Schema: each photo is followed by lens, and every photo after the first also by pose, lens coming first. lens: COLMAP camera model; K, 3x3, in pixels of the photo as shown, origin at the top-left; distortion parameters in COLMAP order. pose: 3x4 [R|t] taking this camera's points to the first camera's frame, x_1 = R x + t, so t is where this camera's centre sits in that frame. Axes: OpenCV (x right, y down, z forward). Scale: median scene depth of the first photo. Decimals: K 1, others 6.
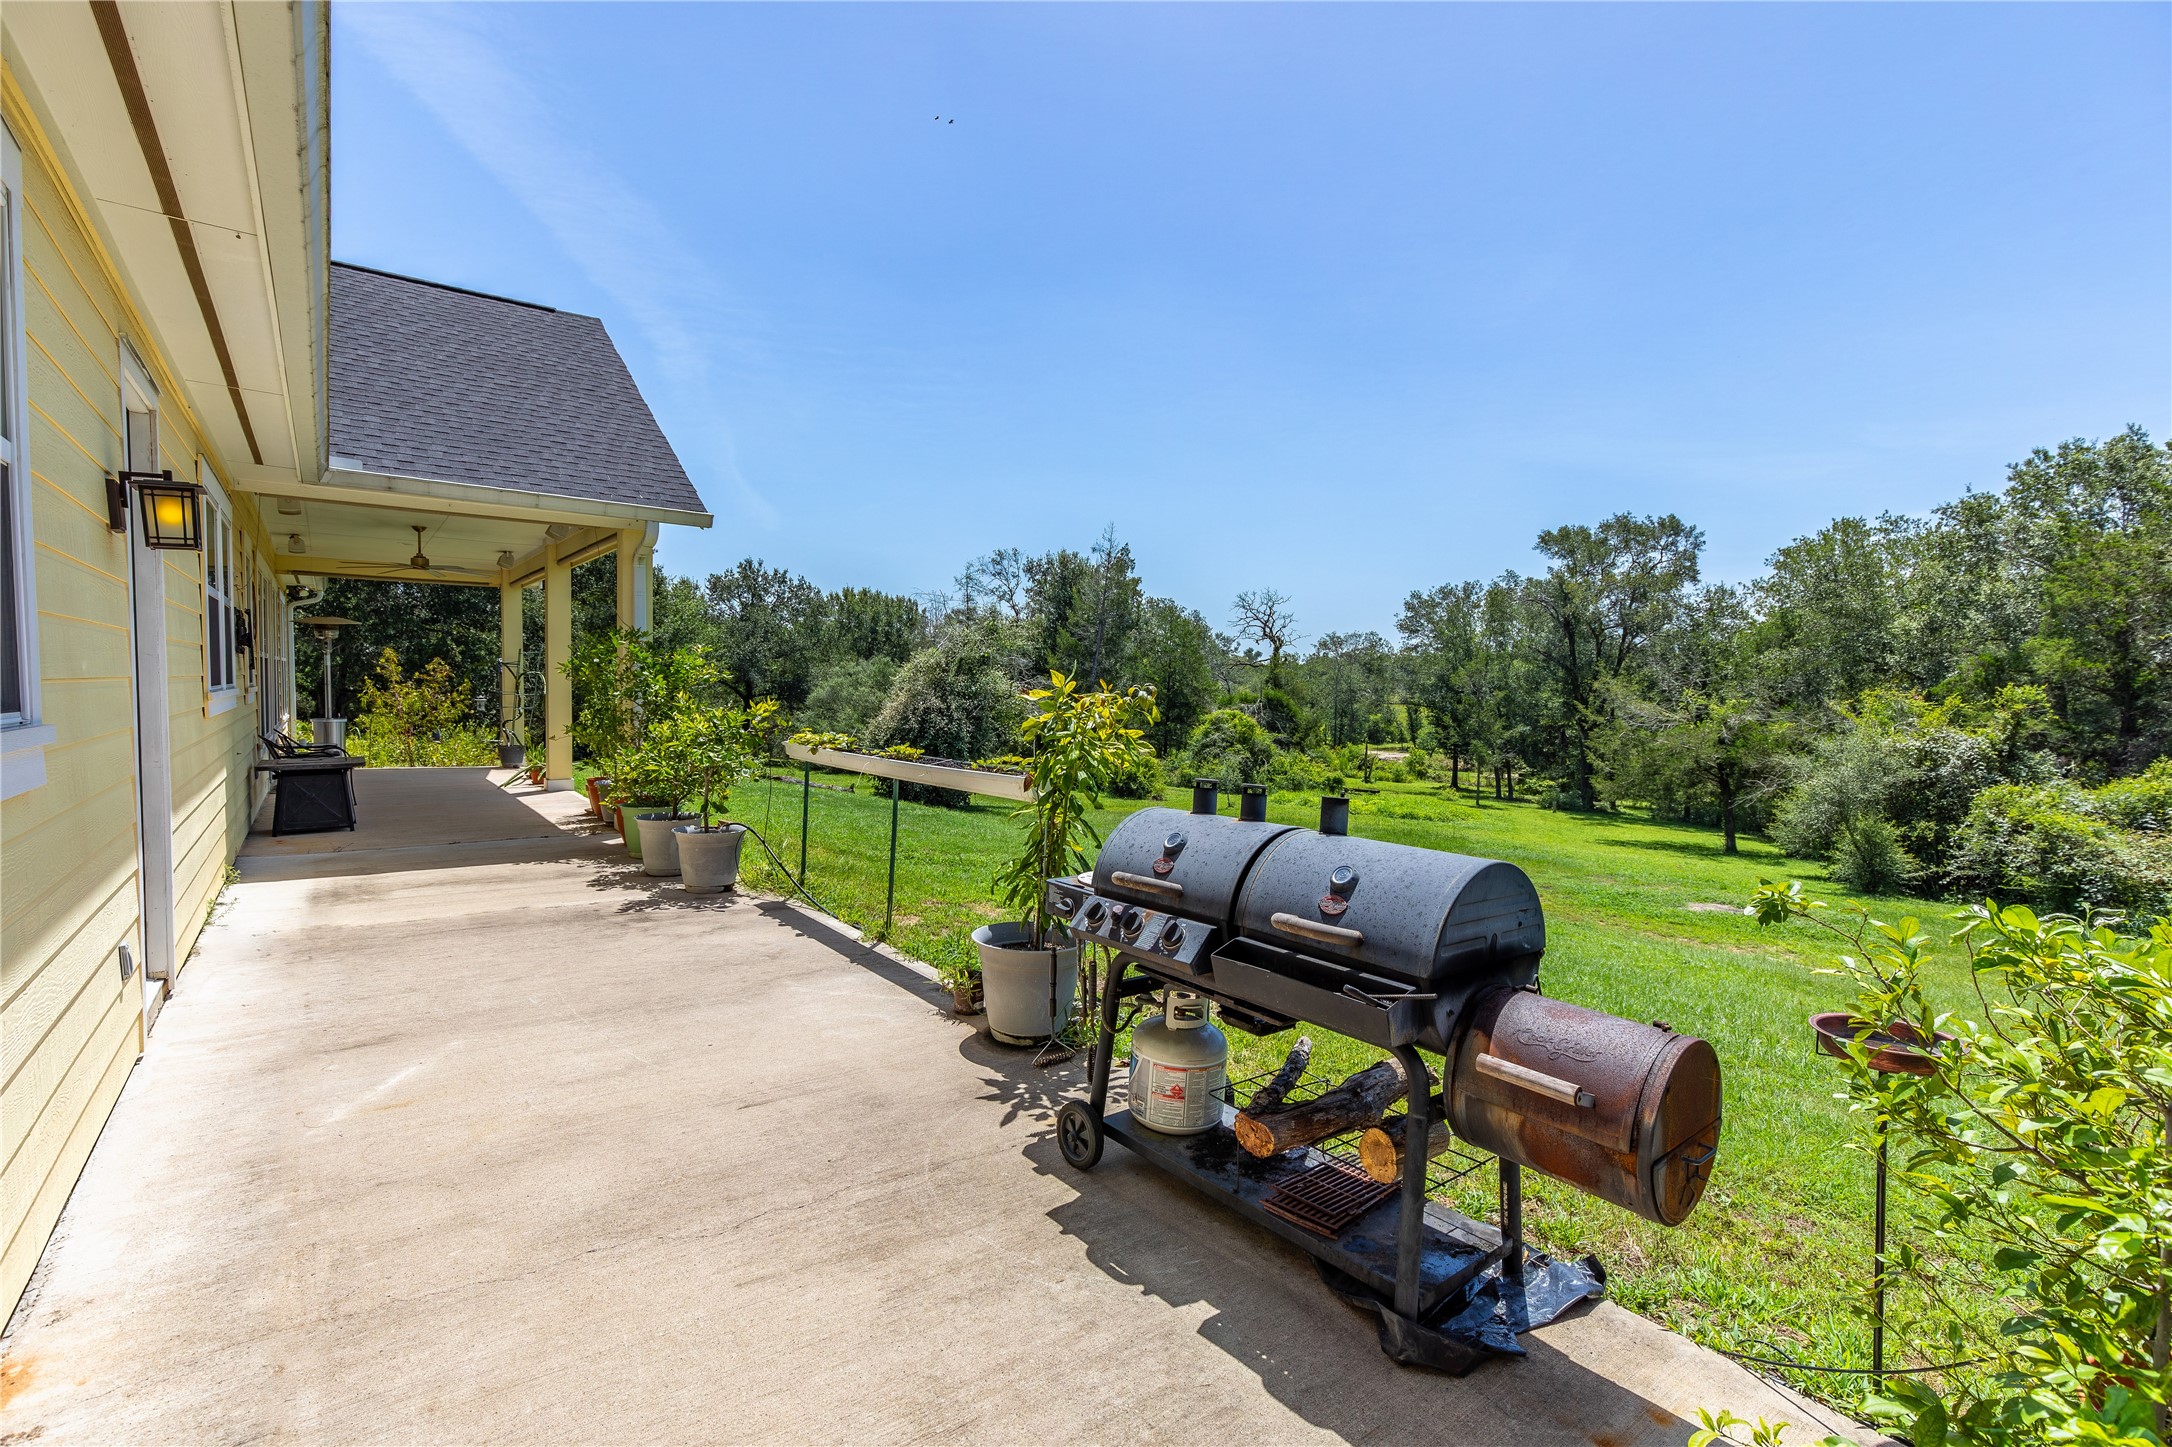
lens RADIAL K [[998.1, 0, 1086.0], [0, 998.1, 723.5], [0, 0, 1]] dist [0.024735, -0.008911]
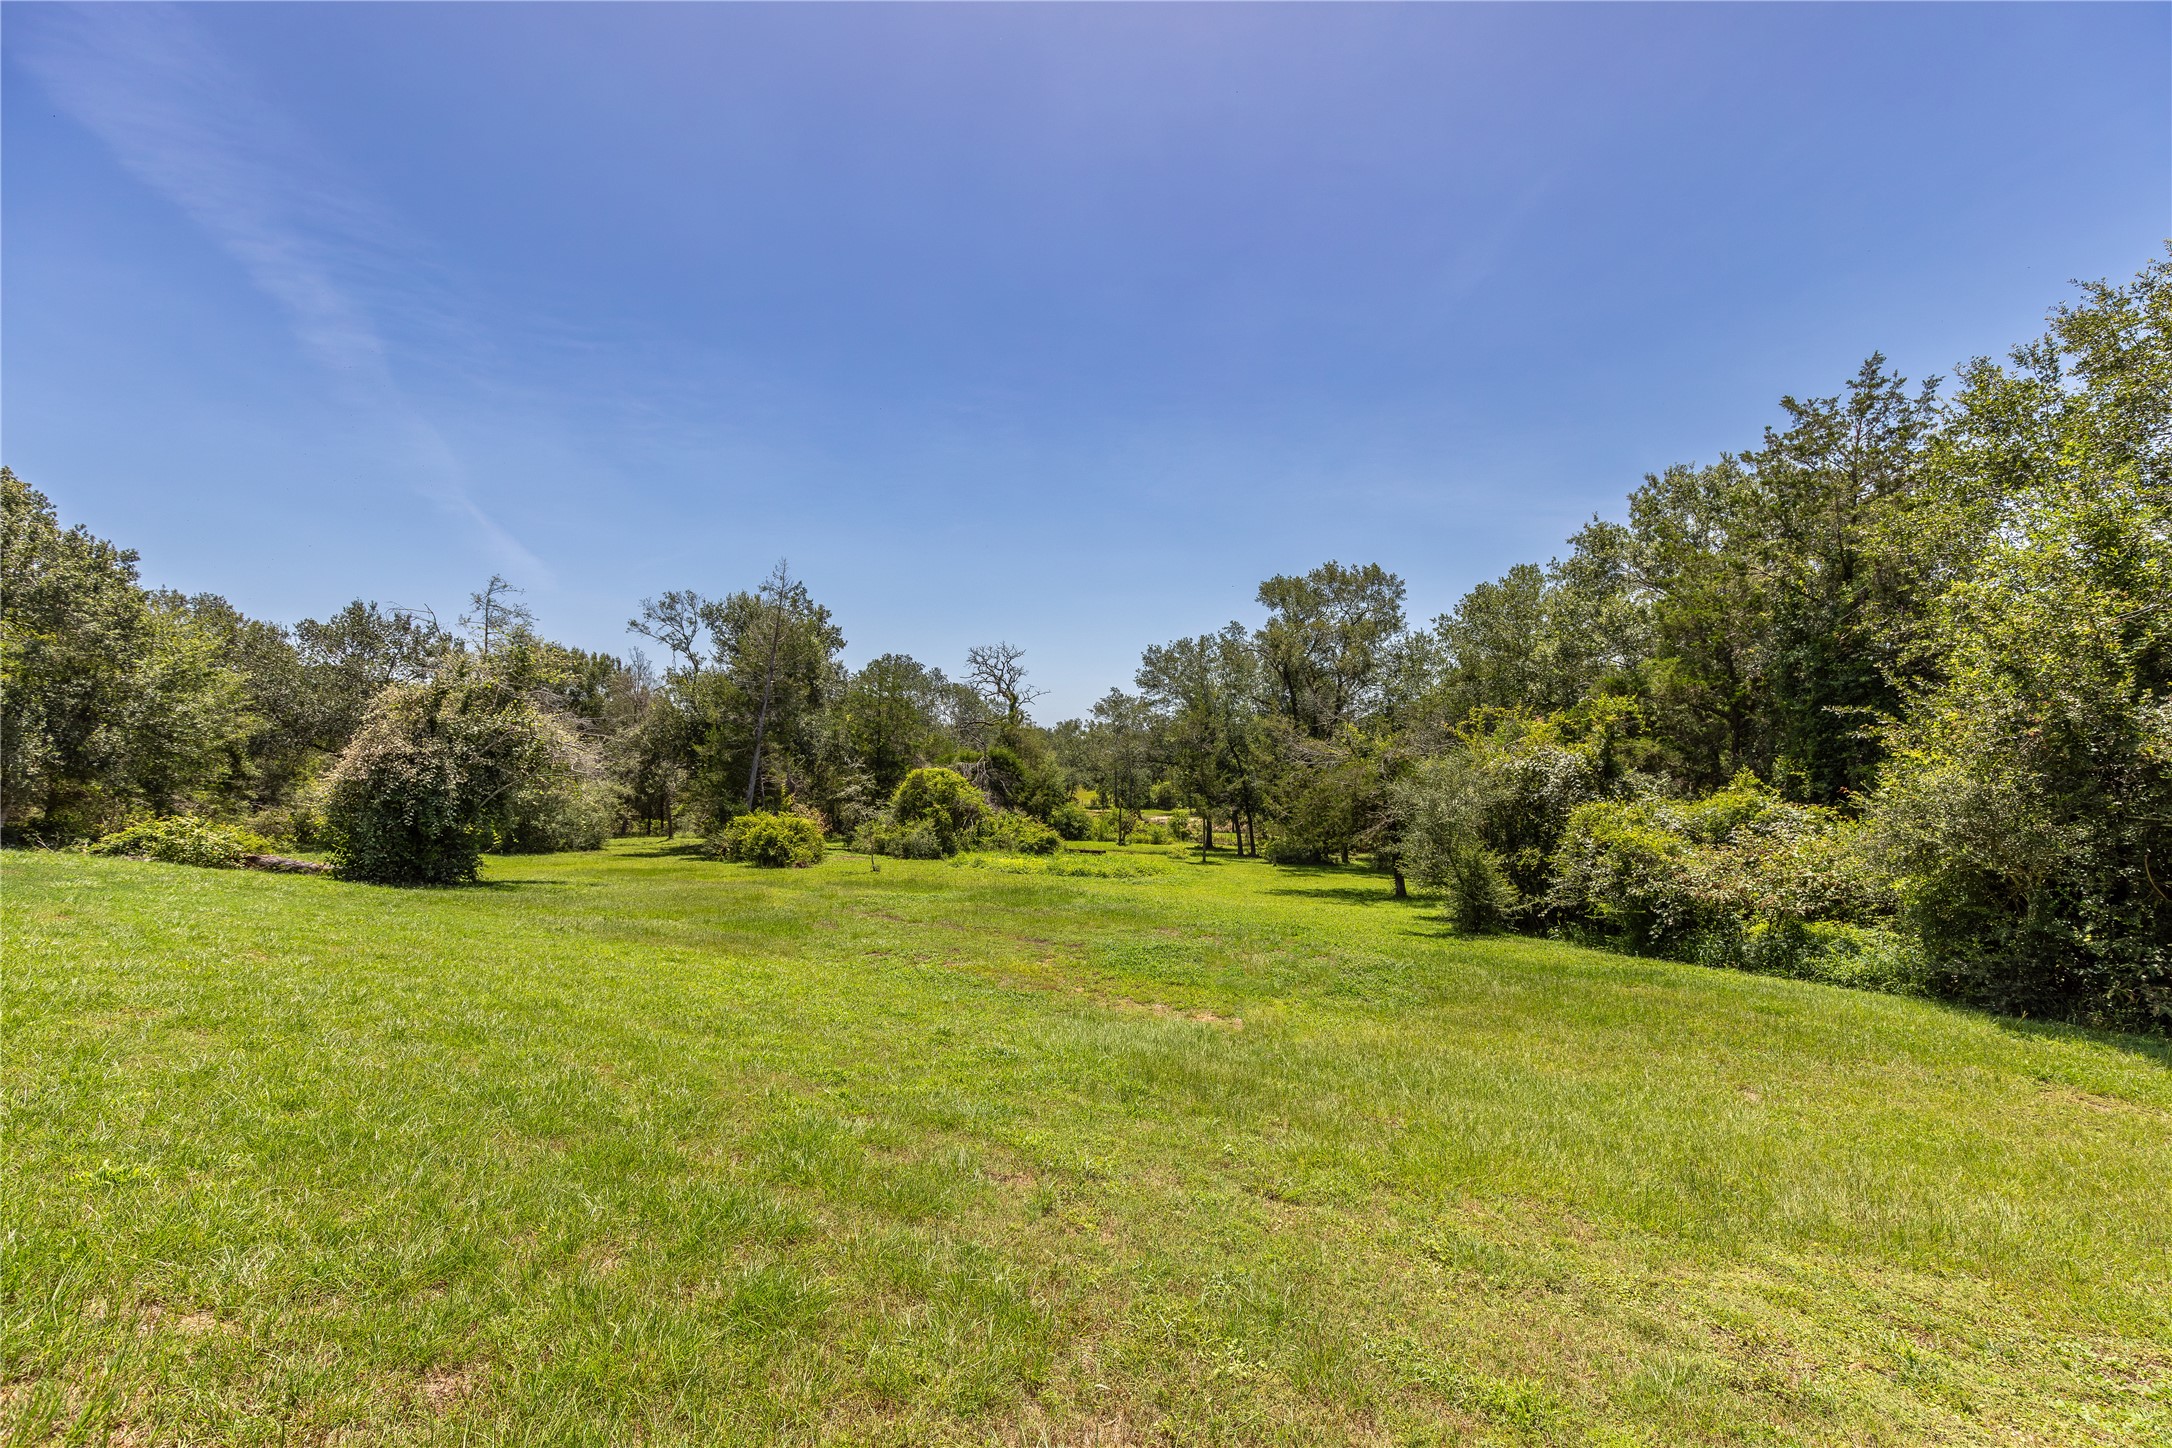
lens RADIAL K [[998.1, 0, 1086.0], [0, 998.1, 724.0], [0, 0, 1]] dist [0.024735, -0.008911]
pose [[0.984597, -0.014871, 0.174203, 0.137853], [0.027928, 0.996960, -0.072742, 0.019464], [-0.172592, 0.076486, 0.982019, 0.088692]]
